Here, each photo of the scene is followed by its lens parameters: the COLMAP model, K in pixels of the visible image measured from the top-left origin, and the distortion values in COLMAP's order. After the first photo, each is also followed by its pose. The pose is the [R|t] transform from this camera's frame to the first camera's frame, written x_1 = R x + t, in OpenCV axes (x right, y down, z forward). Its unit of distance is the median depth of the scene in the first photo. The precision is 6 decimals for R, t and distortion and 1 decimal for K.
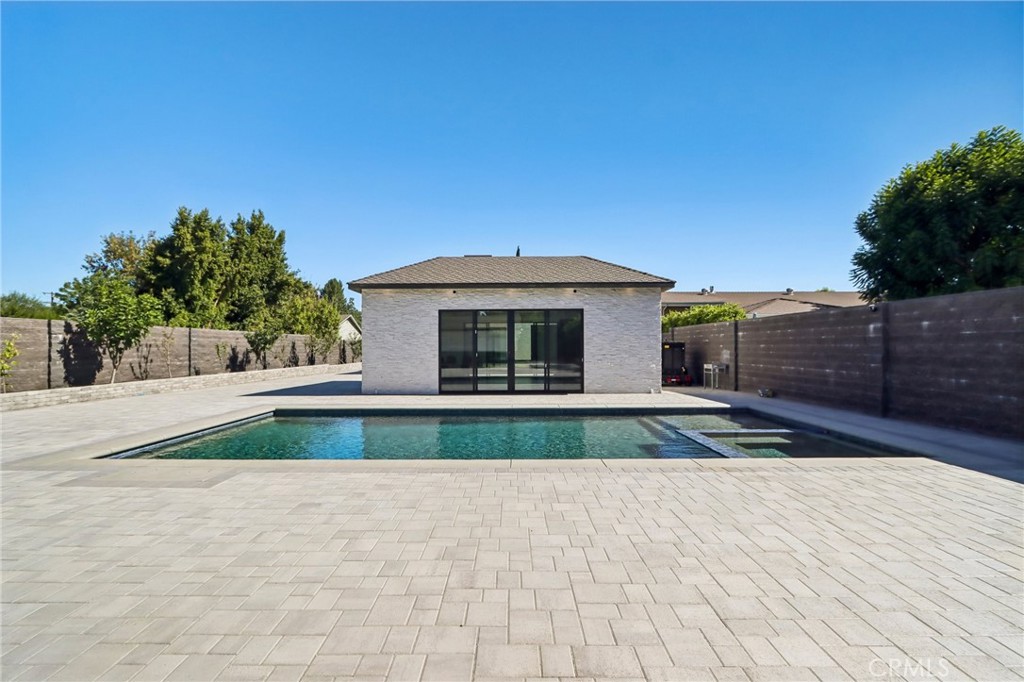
lens RADIAL K [[468.5, 0, 513.4], [0, 468.5, 344.6], [0, 0, 1]] dist [-0.015289, 0.000662]
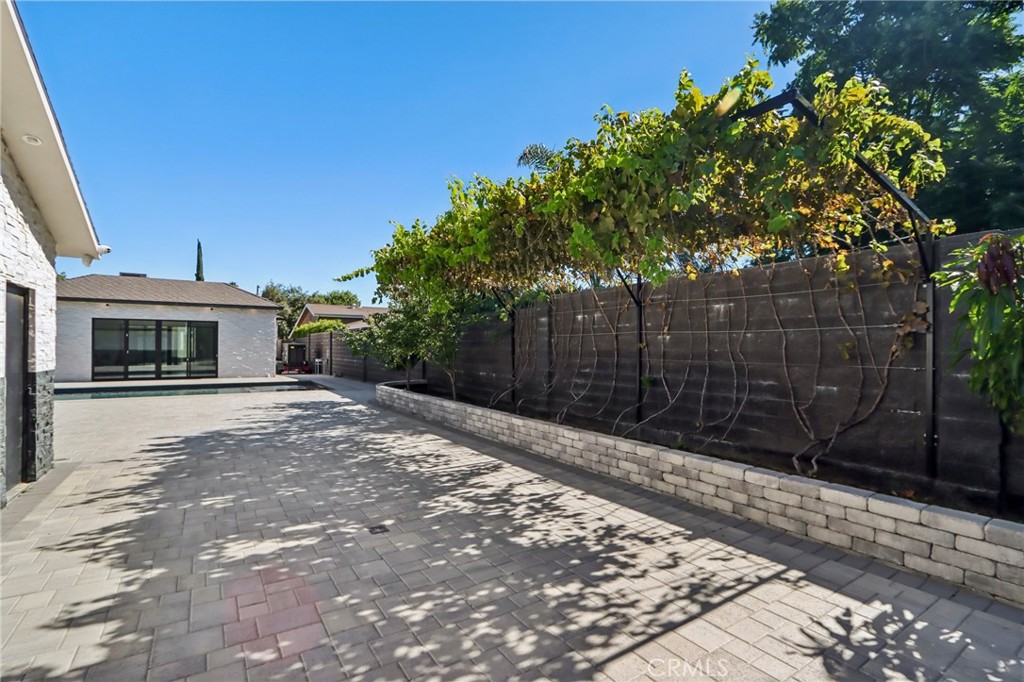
lens RADIAL K [[468.5, 0, 502.1], [0, 468.5, 346.4], [0, 0, 1]] dist [-0.015289, 0.000662]
pose [[0.839559, 0.010573, 0.543166, 0.104144], [-0.009213, 0.999944, -0.005225, 0.002196], [-0.543190, -0.000617, 0.839609, -0.735886]]
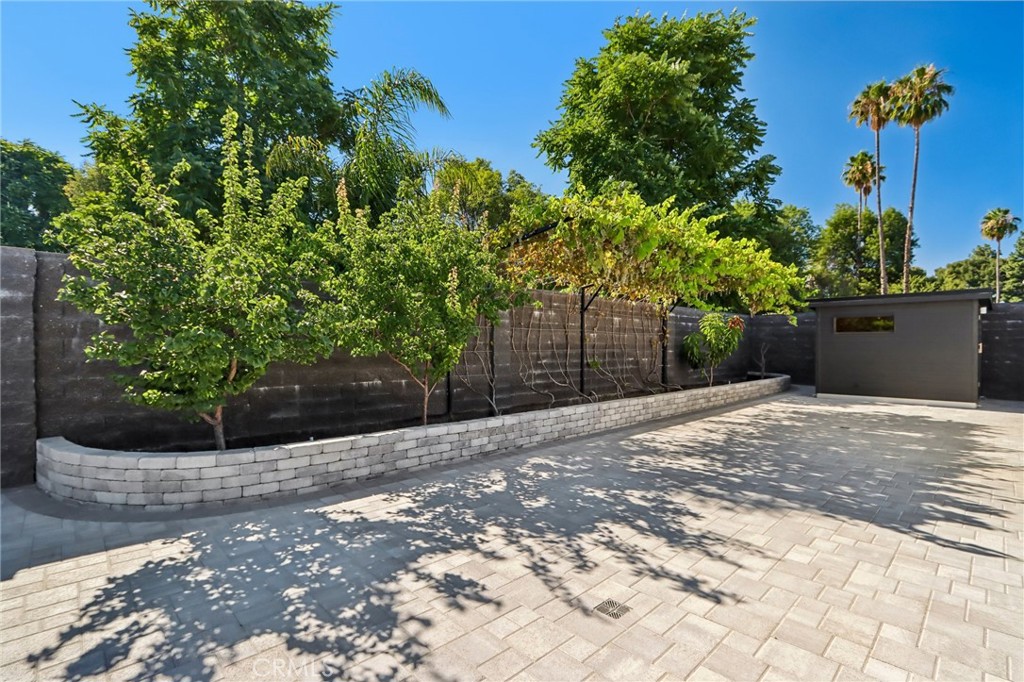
lens RADIAL K [[468.5, 0, 515.4], [0, 468.5, 342.2], [0, 0, 1]] dist [-0.015289, 0.000662]
pose [[-0.688429, 0.003470, 0.725296, -0.084322], [-0.003210, 0.999964, -0.007831, 0.019249], [-0.725297, -0.007719, -0.688393, 2.988157]]
